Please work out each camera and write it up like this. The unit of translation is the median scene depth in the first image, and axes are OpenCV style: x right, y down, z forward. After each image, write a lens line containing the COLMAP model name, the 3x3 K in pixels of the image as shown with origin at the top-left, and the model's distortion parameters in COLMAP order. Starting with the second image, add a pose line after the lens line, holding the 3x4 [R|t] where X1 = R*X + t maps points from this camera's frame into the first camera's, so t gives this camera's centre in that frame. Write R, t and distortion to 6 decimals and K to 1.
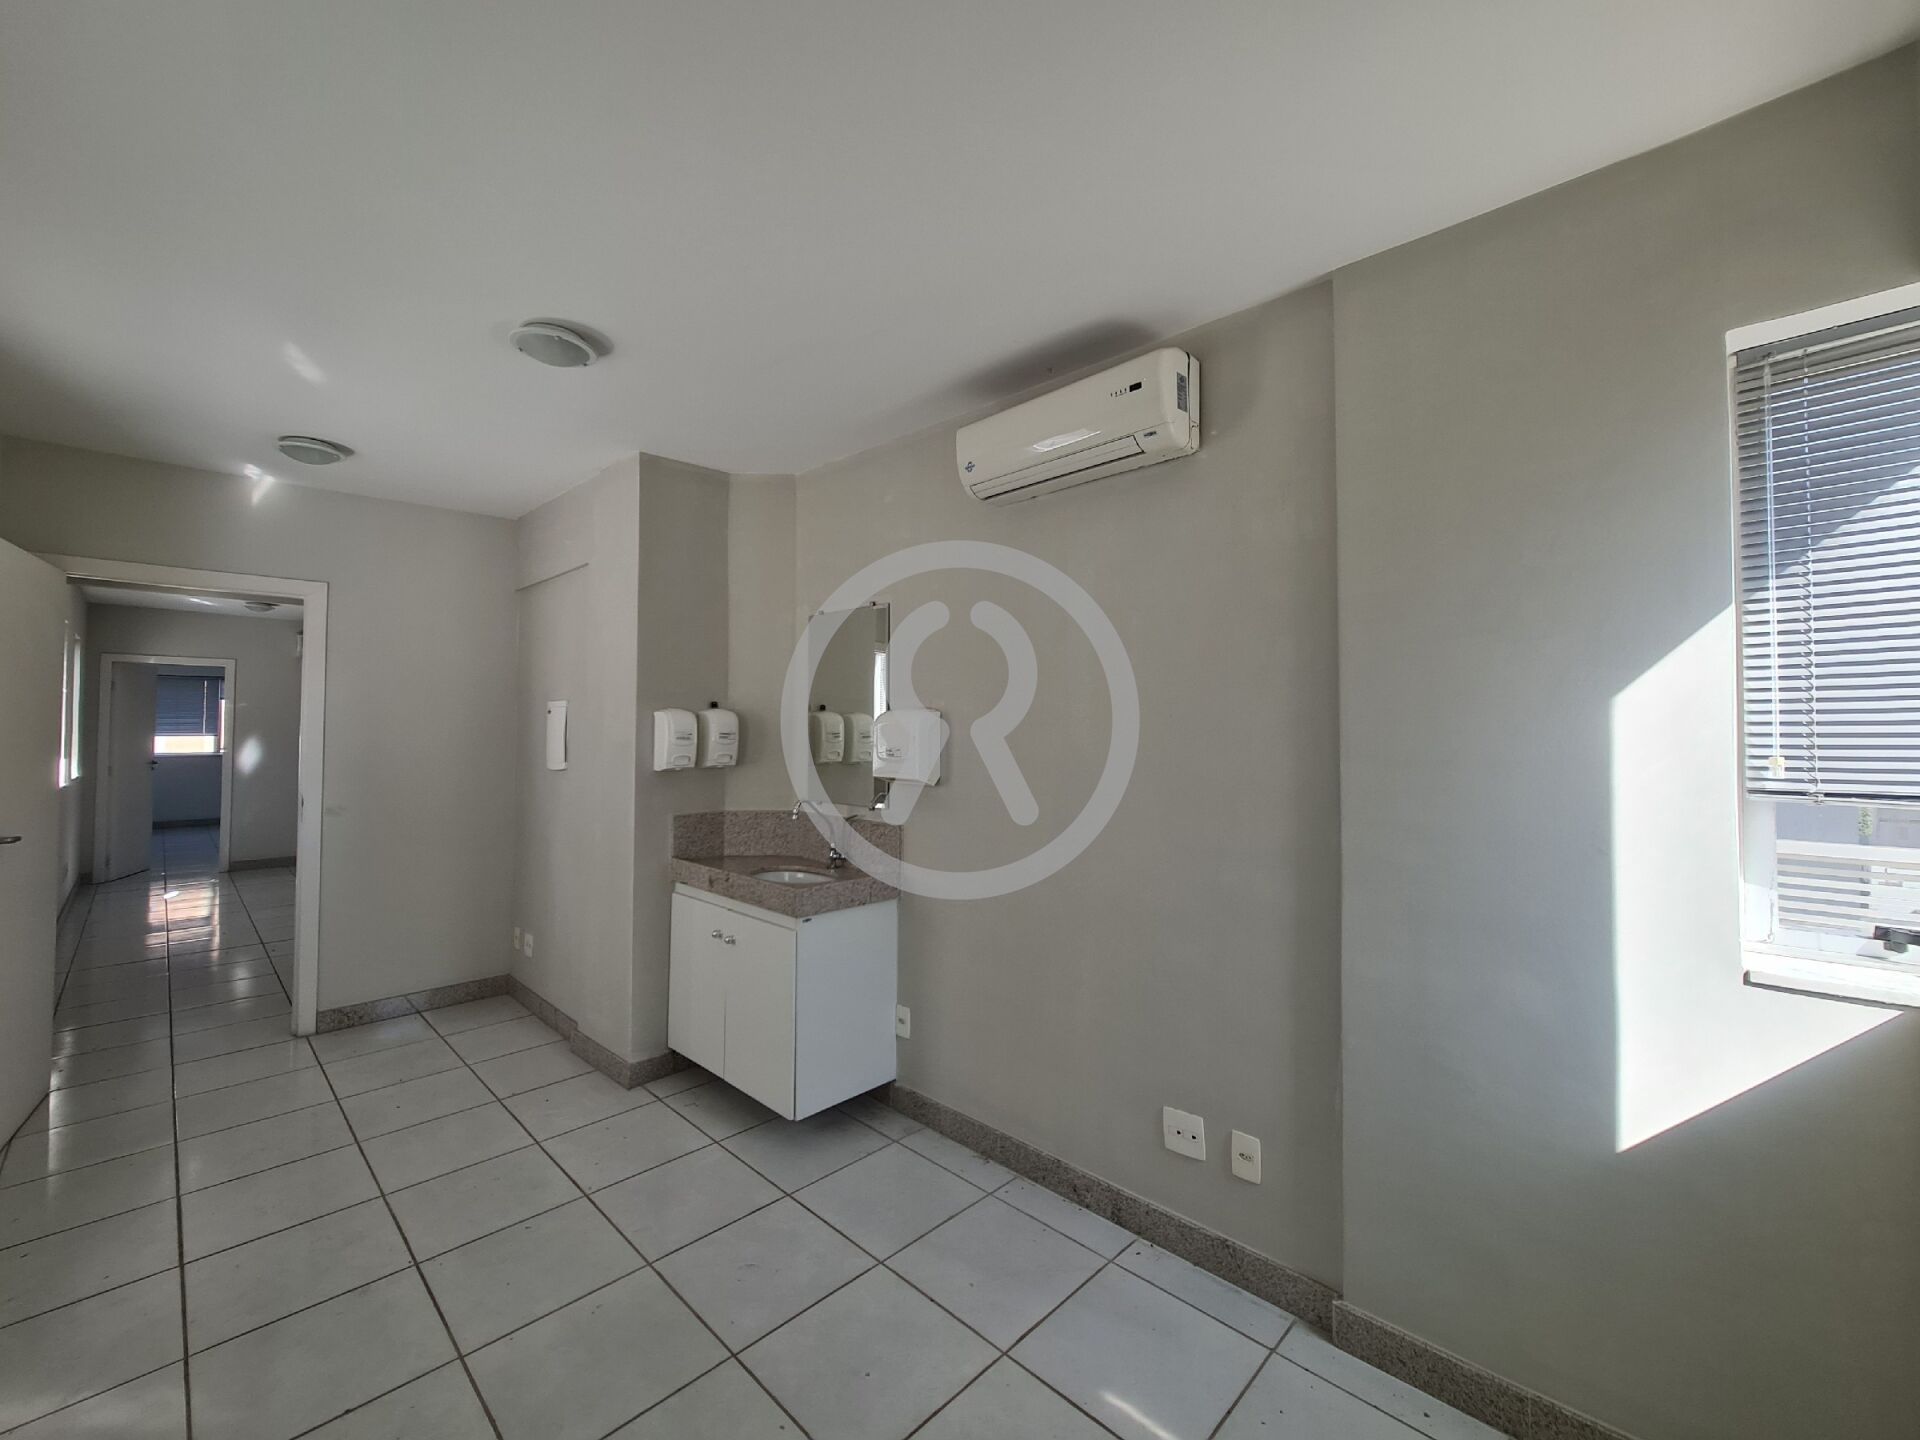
lens RADIAL K [[781.8, 0, 960.9], [0, 781.8, 718.7], [0, 0, 1]] dist [-0.000943, 0.000054]
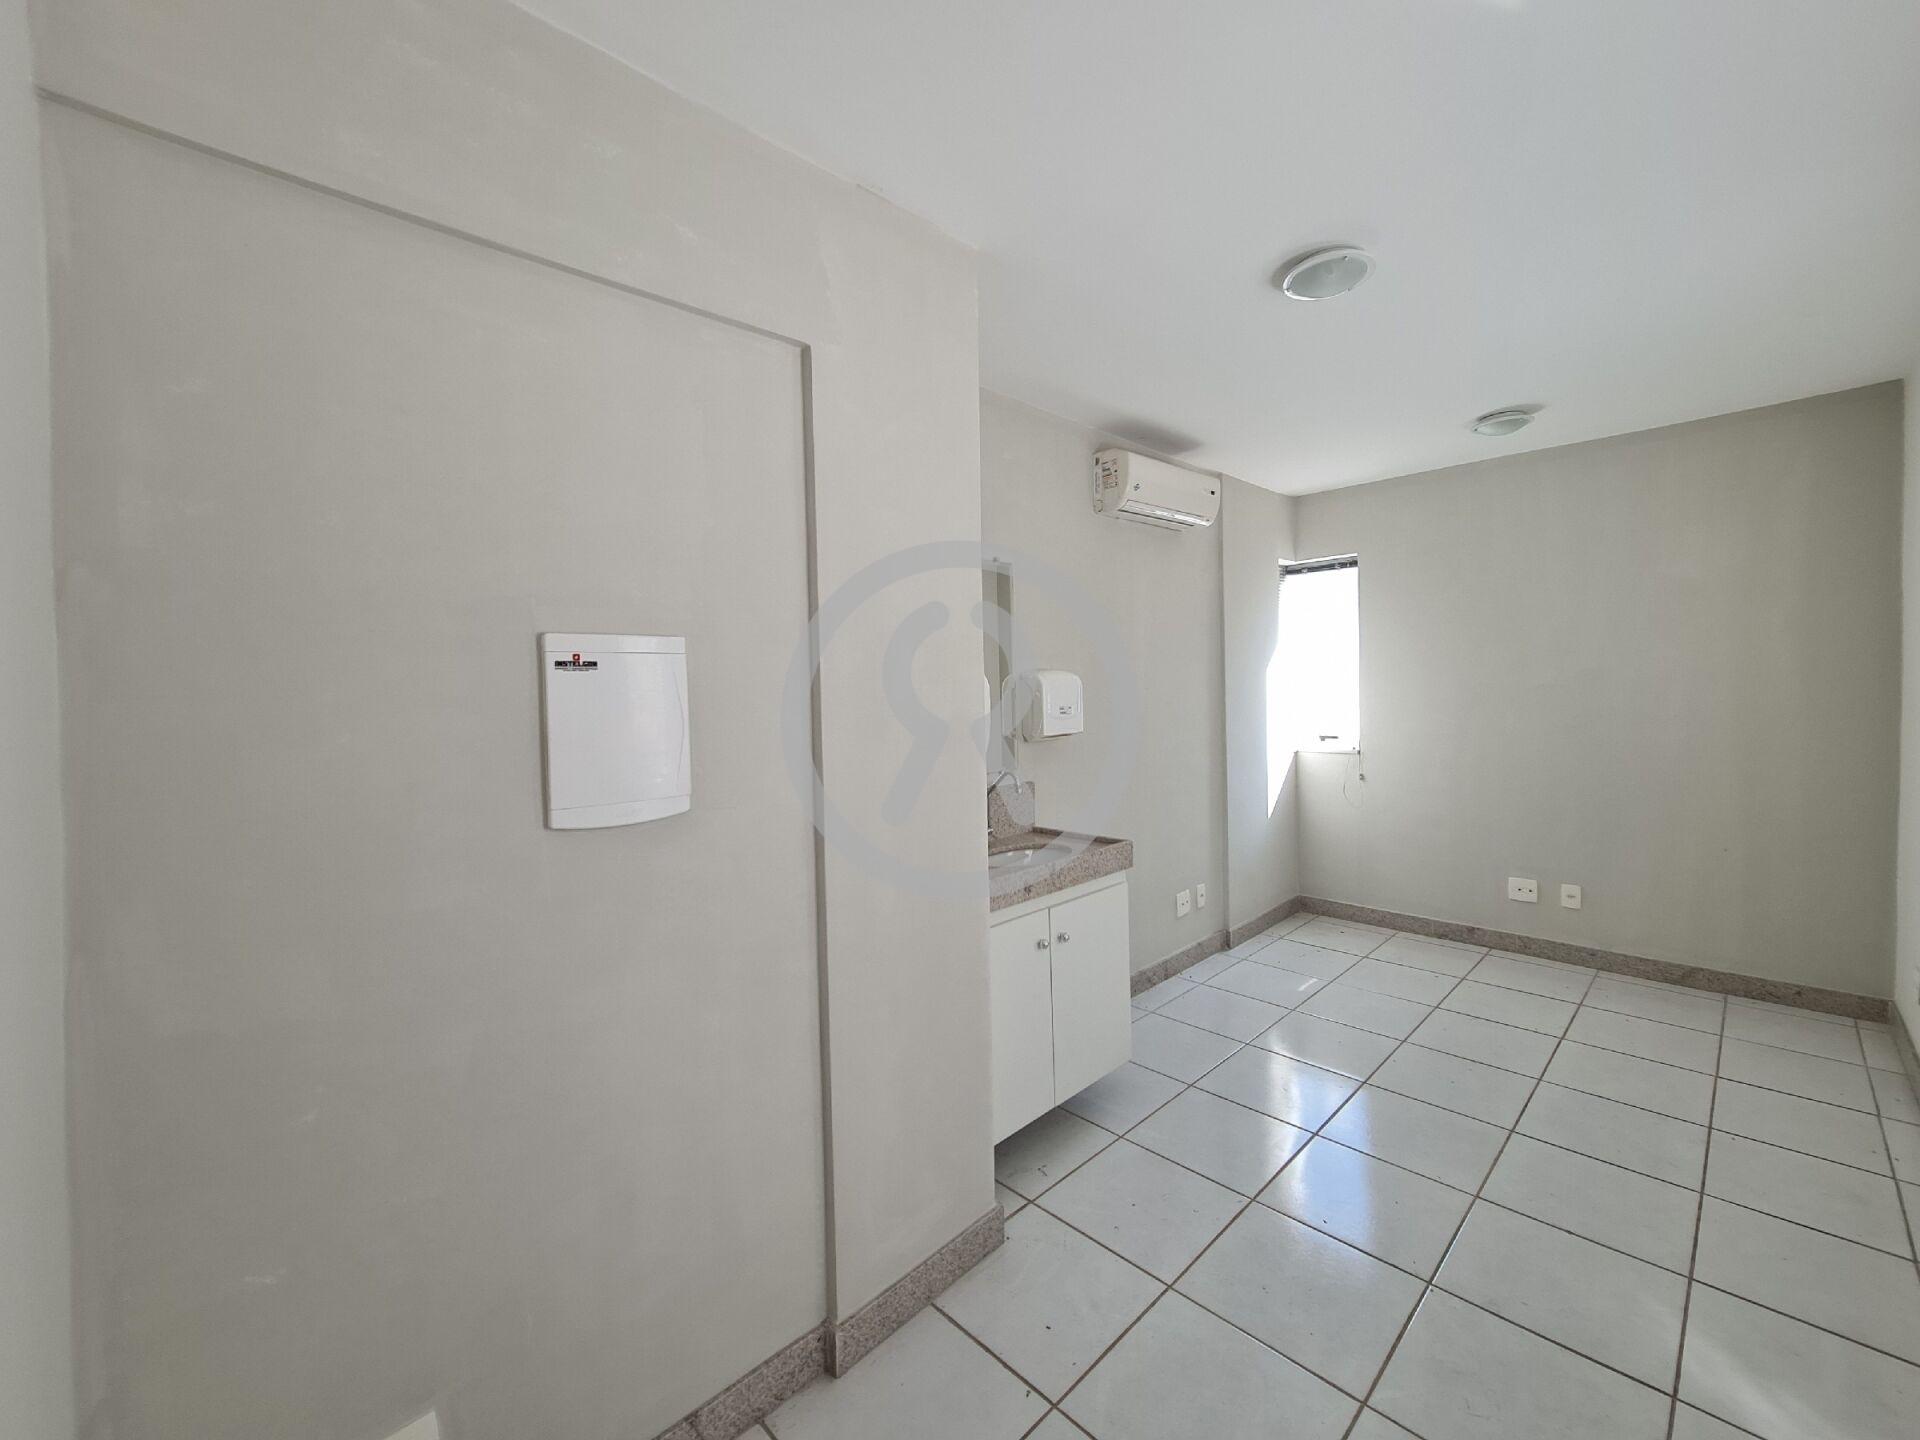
lens RADIAL K [[781.8, 0, 959.6], [0, 781.8, 710.9], [0, 0, 1]] dist [-0.000943, 0.000054]
pose [[0.033091, -0.042981, 0.998528, -1.500701], [0.009900, 0.999040, 0.042675, -0.004569], [-0.999403, 0.008473, 0.033485, 1.417841]]
